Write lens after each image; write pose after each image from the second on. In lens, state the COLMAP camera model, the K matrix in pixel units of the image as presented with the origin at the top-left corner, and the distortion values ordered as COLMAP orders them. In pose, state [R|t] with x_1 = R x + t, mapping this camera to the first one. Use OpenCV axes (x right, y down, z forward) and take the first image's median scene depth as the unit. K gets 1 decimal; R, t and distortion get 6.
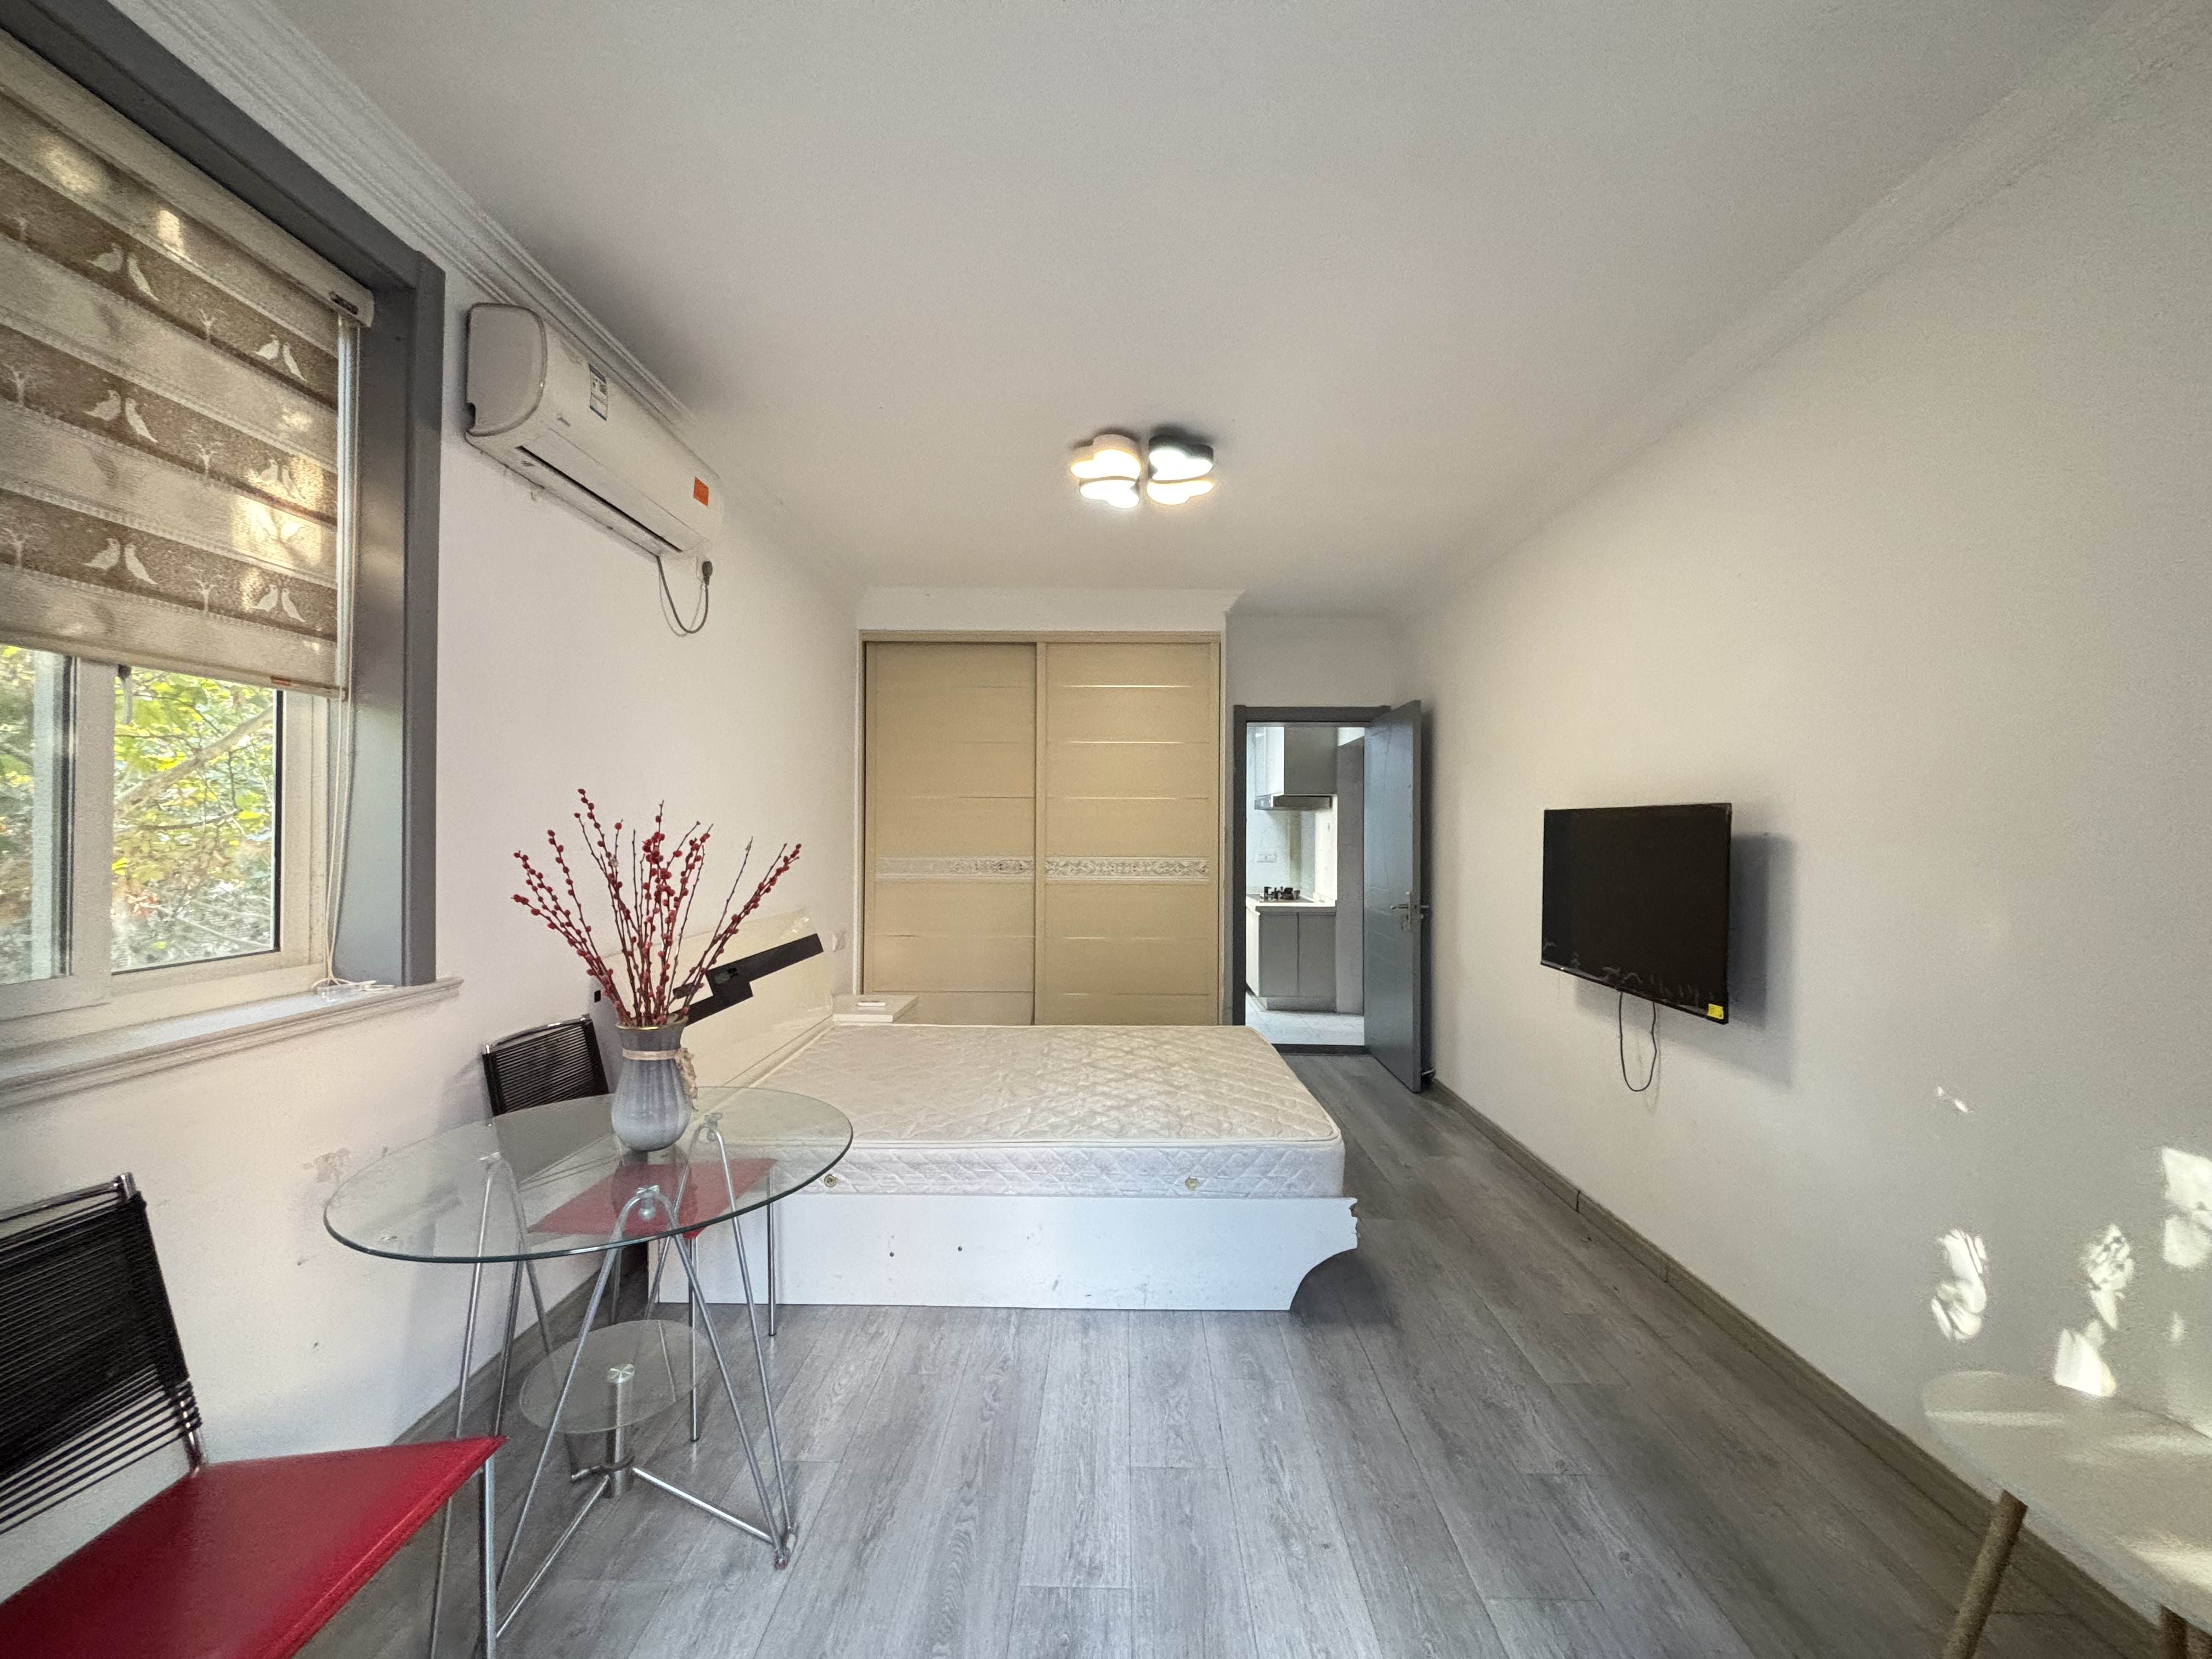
lens RADIAL K [[889.2, 0, 1110.3], [0, 889.2, 819.9], [0, 0, 1]] dist [0.002008, 0.000770]
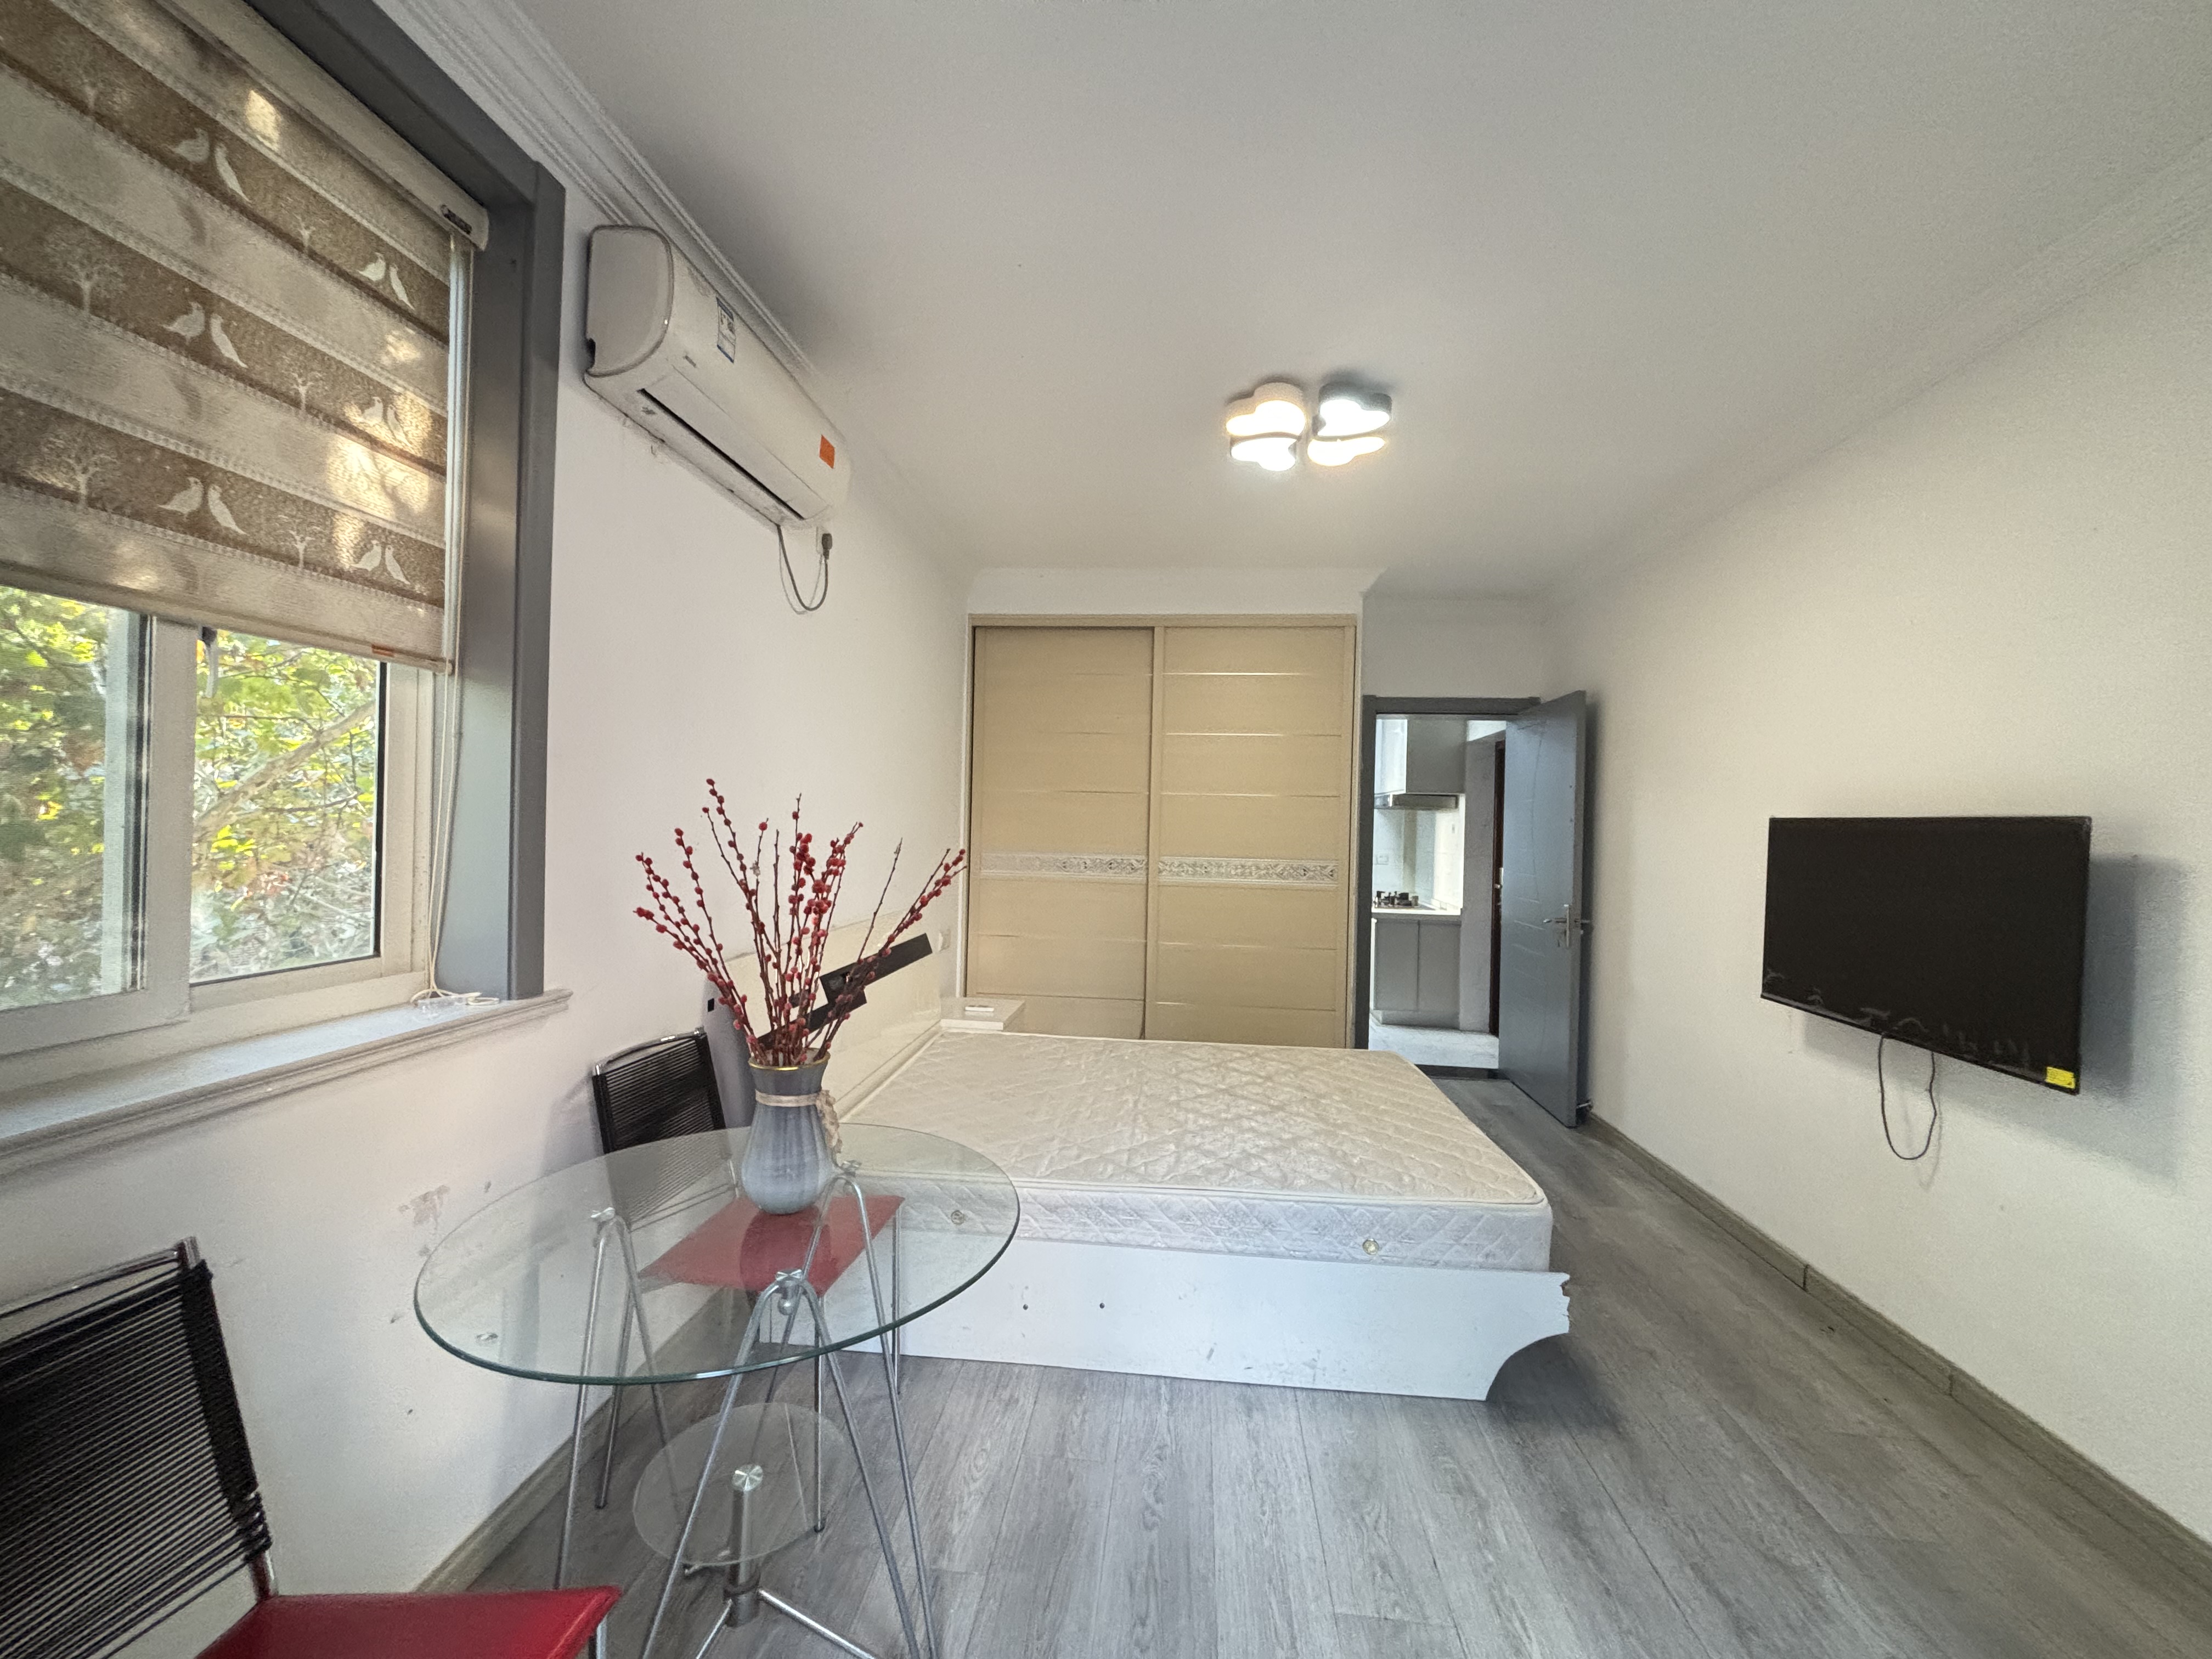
lens RADIAL K [[889.2, 0, 1110.3], [0, 889.2, 819.9], [0, 0, 1]] dist [0.002008, 0.000770]
pose [[0.996430, 0.017995, -0.082488, -0.115548], [-0.017427, 0.999819, 0.007595, -0.007063], [0.082610, -0.006131, 0.996563, 0.150023]]
